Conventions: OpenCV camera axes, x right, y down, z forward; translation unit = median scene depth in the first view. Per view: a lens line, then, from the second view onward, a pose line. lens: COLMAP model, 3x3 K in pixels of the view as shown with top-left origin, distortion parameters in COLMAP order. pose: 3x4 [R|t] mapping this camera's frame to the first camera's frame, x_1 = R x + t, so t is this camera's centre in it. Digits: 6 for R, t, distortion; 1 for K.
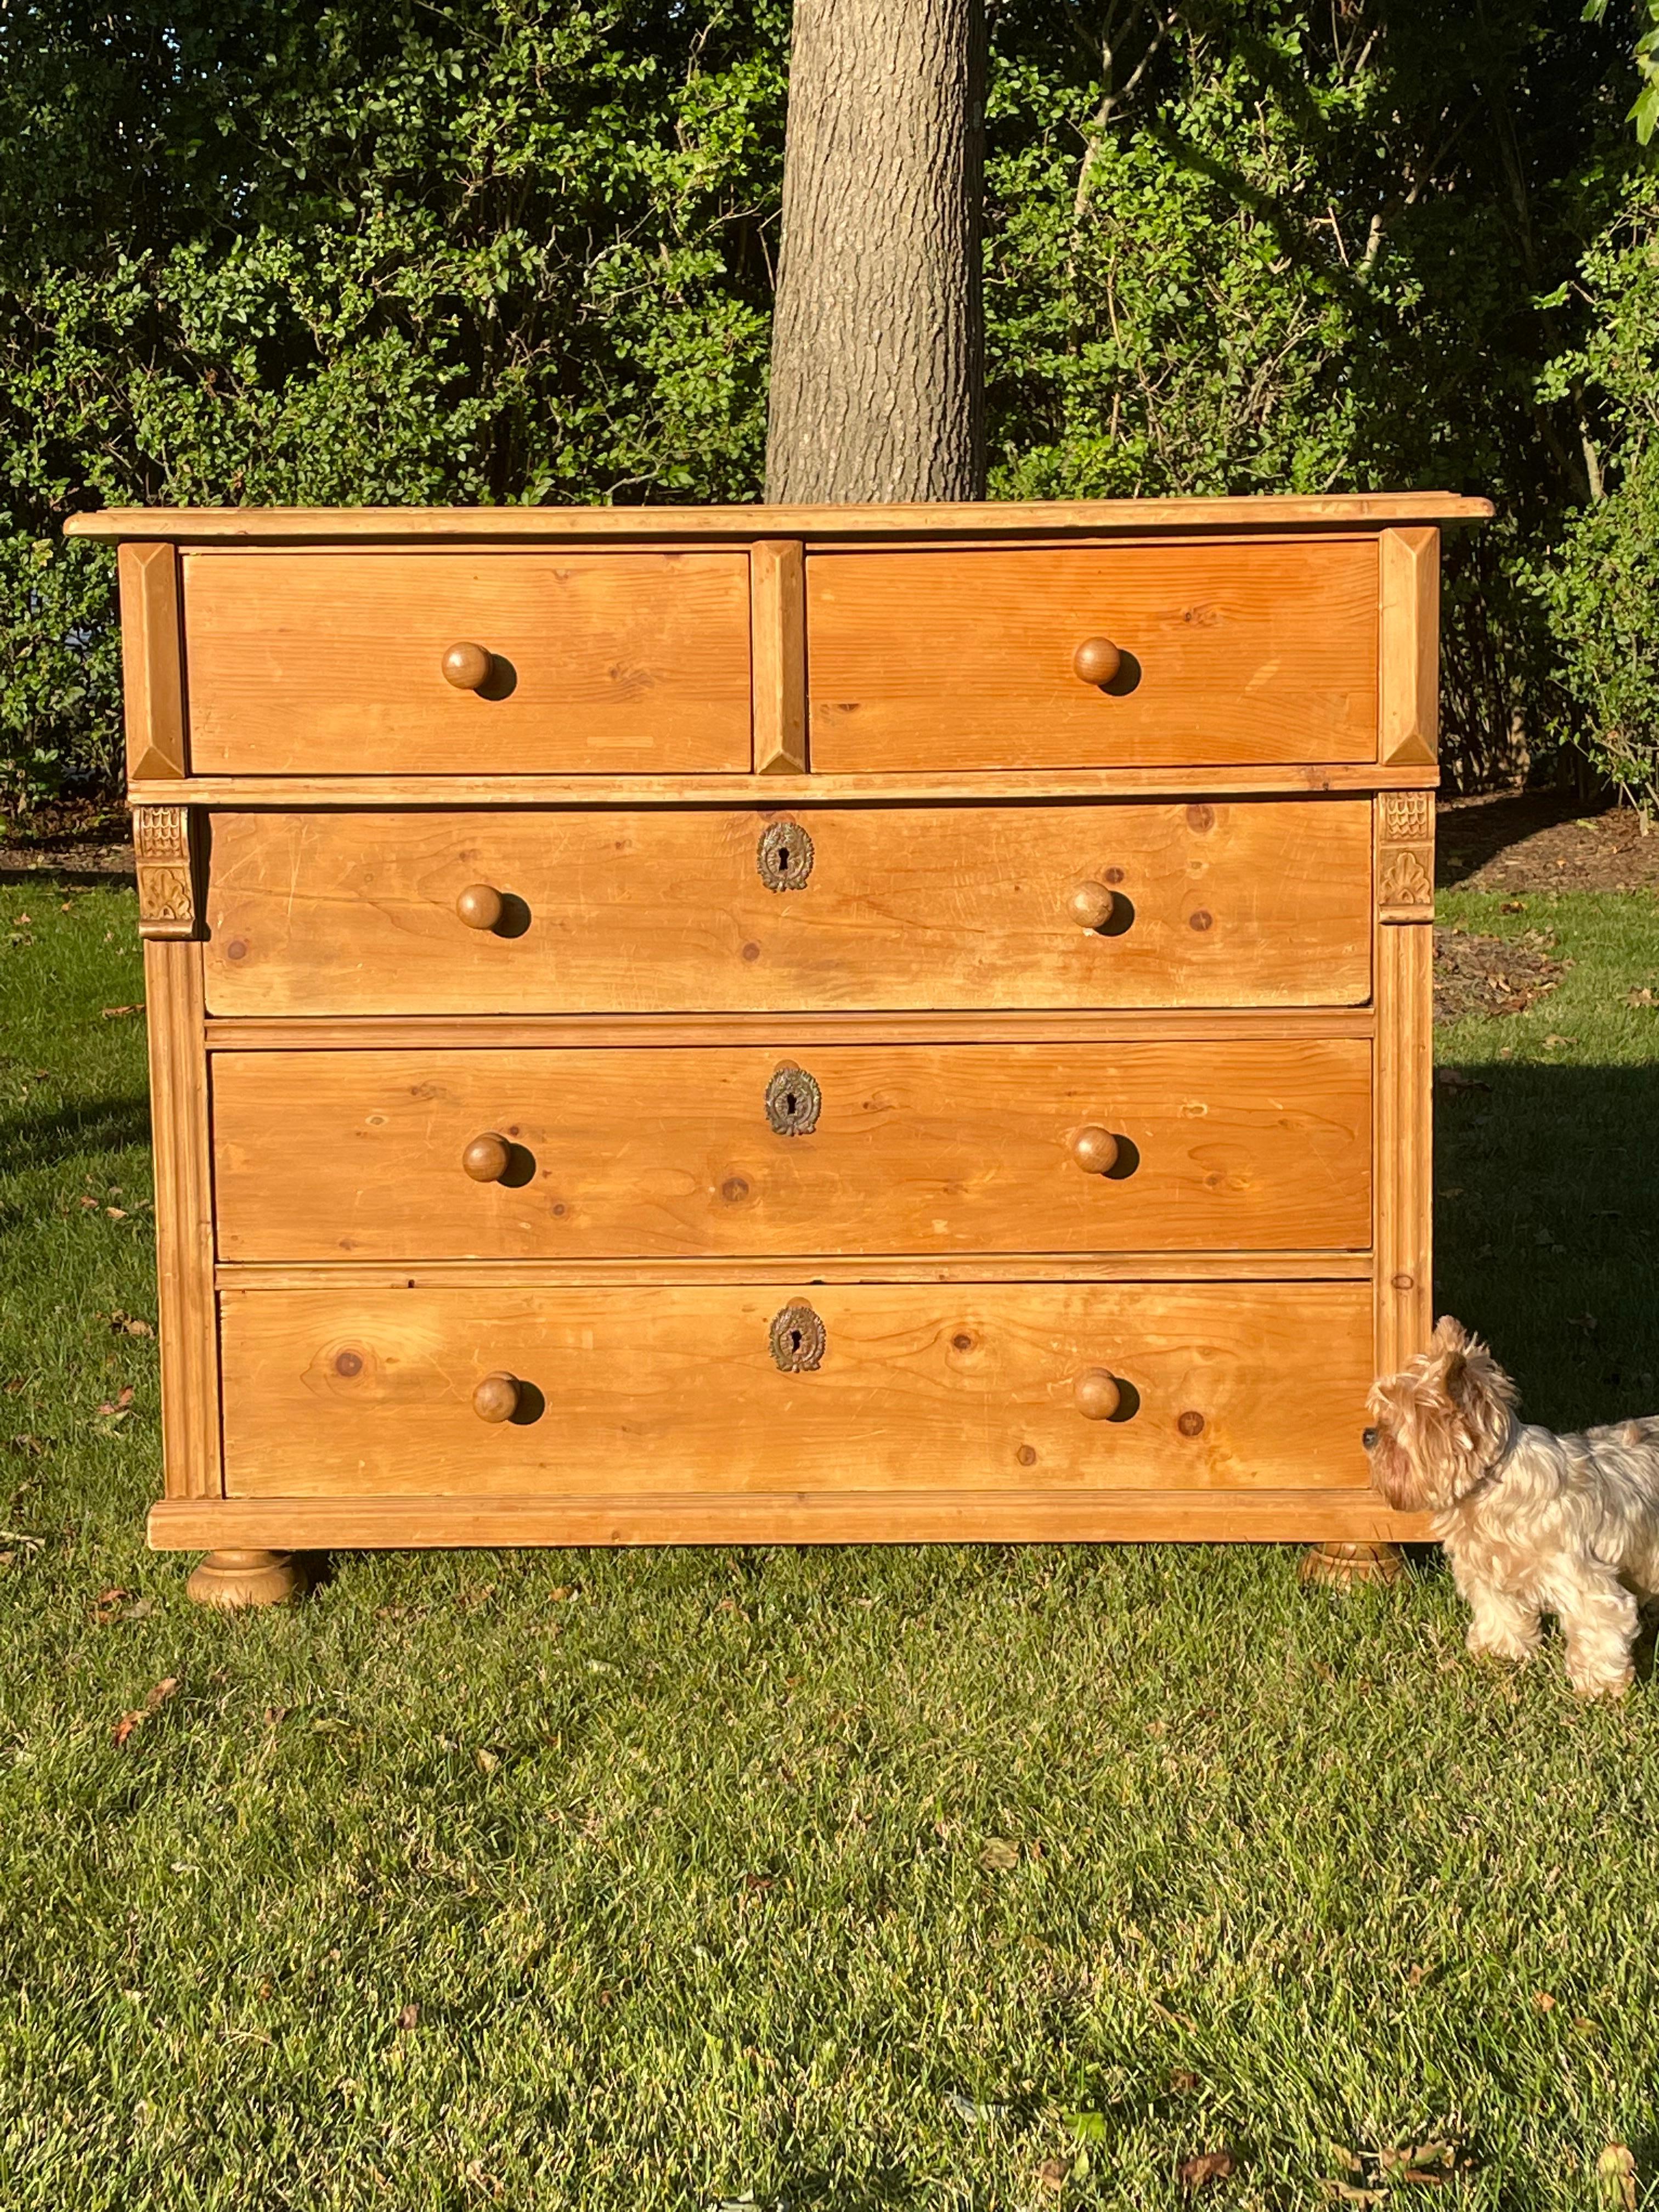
lens RADIAL K [[3290.7, 0, 800.9], [0, 3290.7, 1081.4], [0, 0, 1]] dist [0.160265, -0.425509]
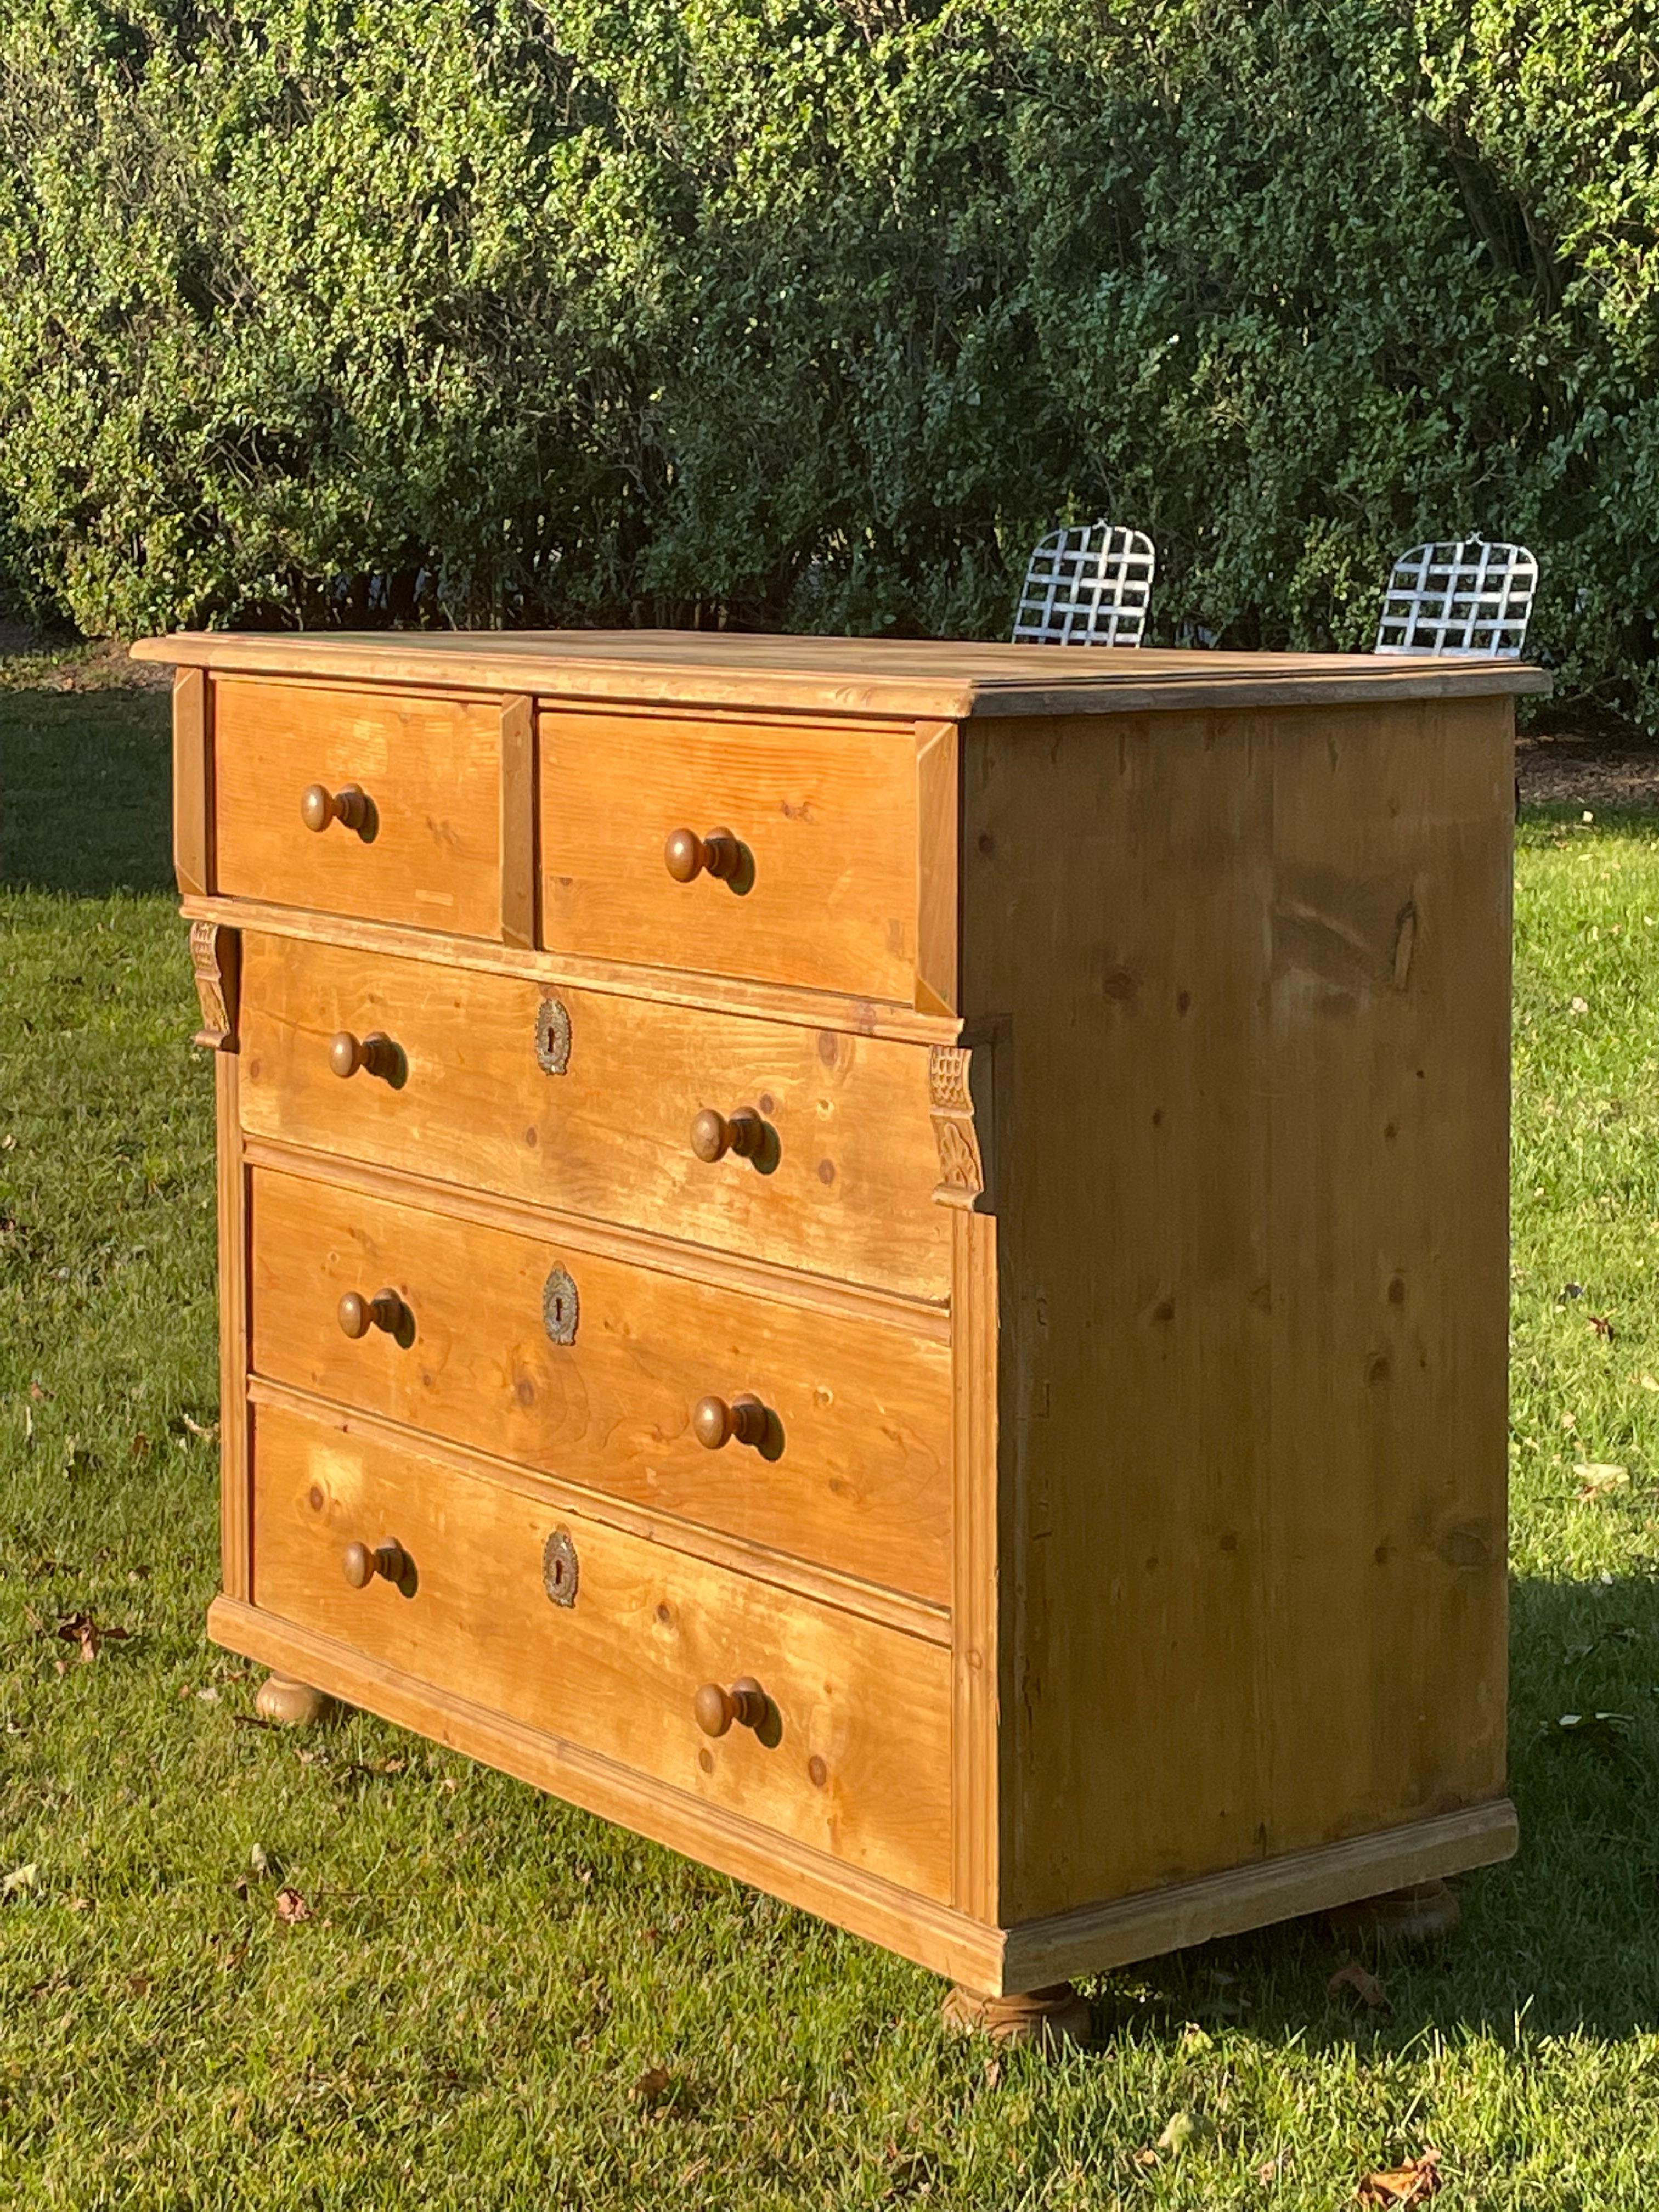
lens RADIAL K [[4209.2, 0, 840.2], [0, 4209.2, 1027.4], [0, 0, 1]] dist [0.139486, -0.180038]
pose [[0.615110, 0.110734, -0.780627, 0.926698], [-0.099337, 0.993083, 0.062598, -0.148215], [0.782159, 0.039040, 0.621855, 0.336807]]
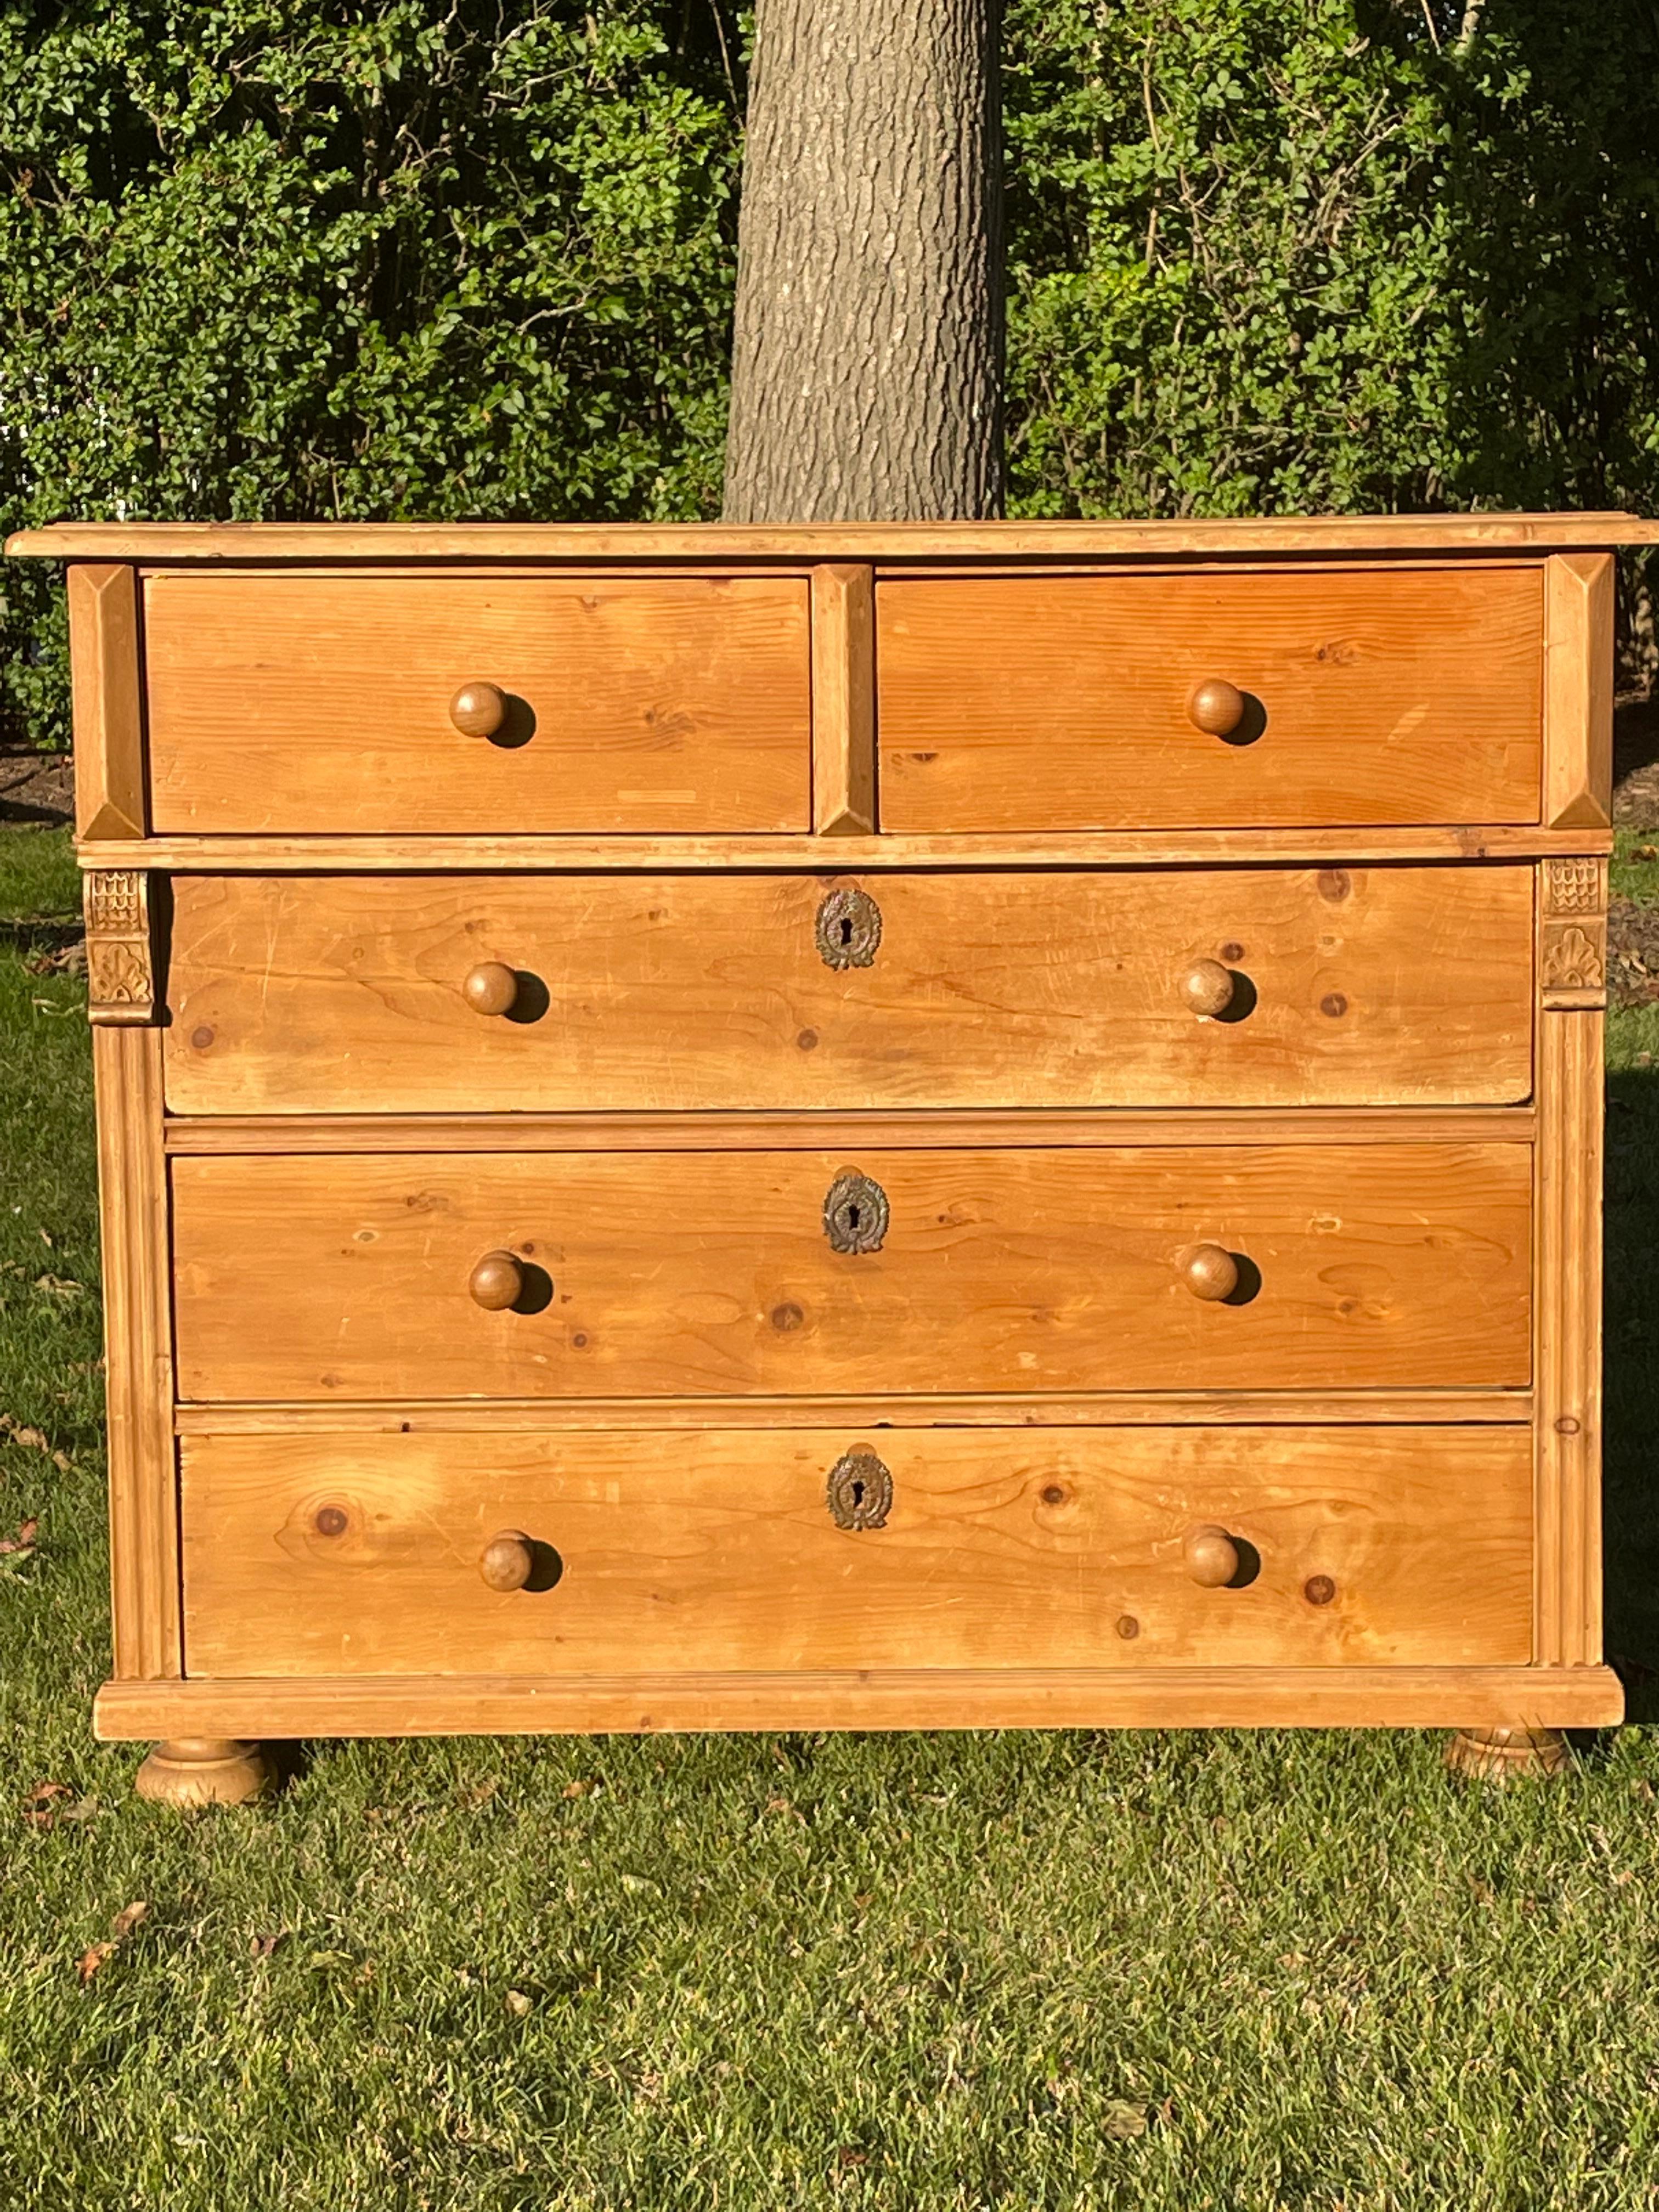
lens RADIAL K [[4170.4, 0, 827.1], [0, 4170.4, 1054.9], [0, 0, 1]] dist [0.144810, -0.285370]
pose [[0.999675, 0.000635, 0.025493, -0.037105], [-0.000930, 0.999932, 0.011583, -0.047252], [-0.025484, -0.011603, 0.999608, -0.078816]]
